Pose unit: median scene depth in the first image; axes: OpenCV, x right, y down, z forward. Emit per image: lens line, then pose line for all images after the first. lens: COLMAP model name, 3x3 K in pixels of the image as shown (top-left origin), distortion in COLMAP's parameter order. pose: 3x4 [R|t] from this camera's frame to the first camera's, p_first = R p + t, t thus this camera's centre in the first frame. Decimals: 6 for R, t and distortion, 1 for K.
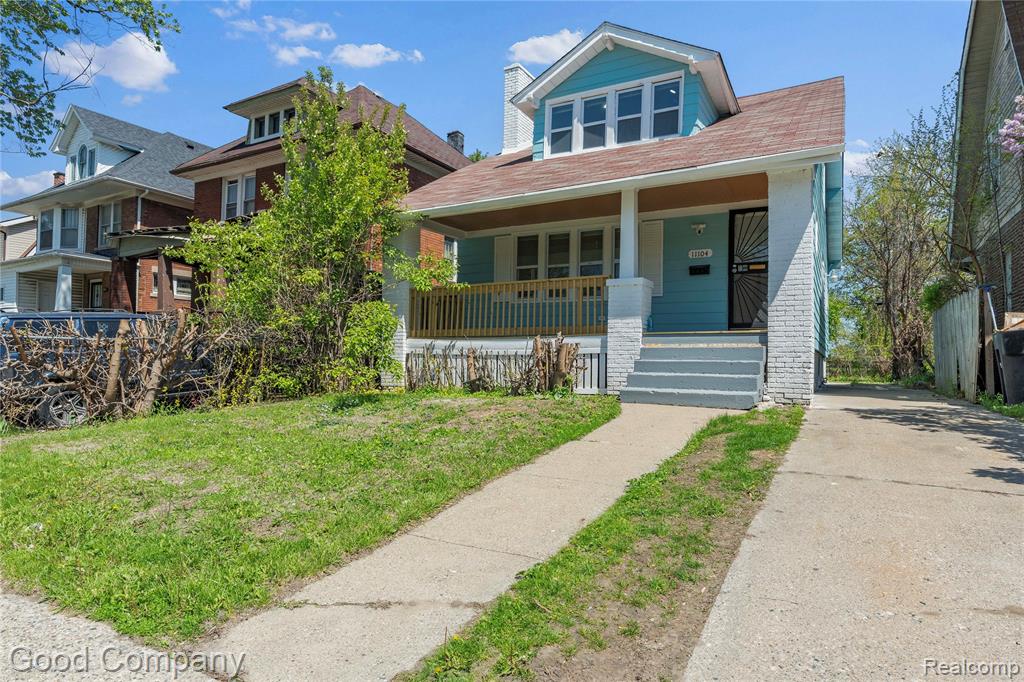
lens RADIAL K [[593.9, 0, 516.8], [0, 593.9, 359.5], [0, 0, 1]] dist [-0.000295, 0.000454]
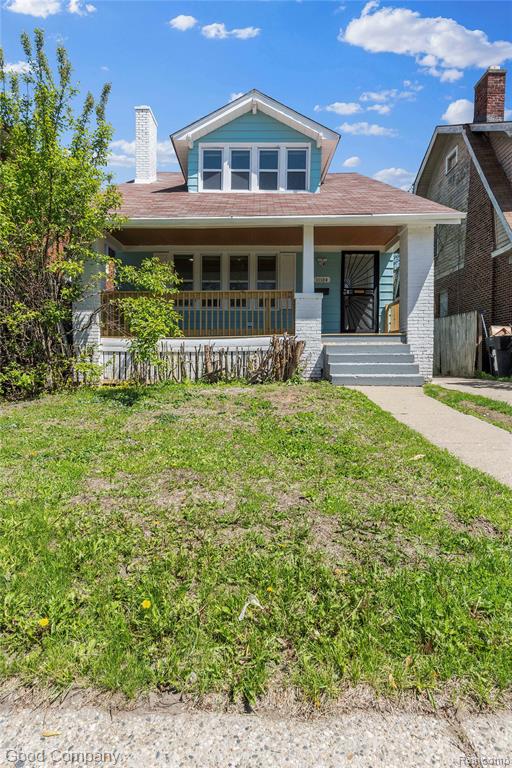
lens RADIAL K [[414.7, 0, 256.0], [0, 414.7, 384.0], [0, 0, 1]] dist [-0.000858, 0.000840]
pose [[0.873400, -0.043402, 0.485065, -0.311598], [0.013417, 0.997787, 0.065120, 0.003683], [-0.486818, -0.050368, 0.872050, 0.194940]]
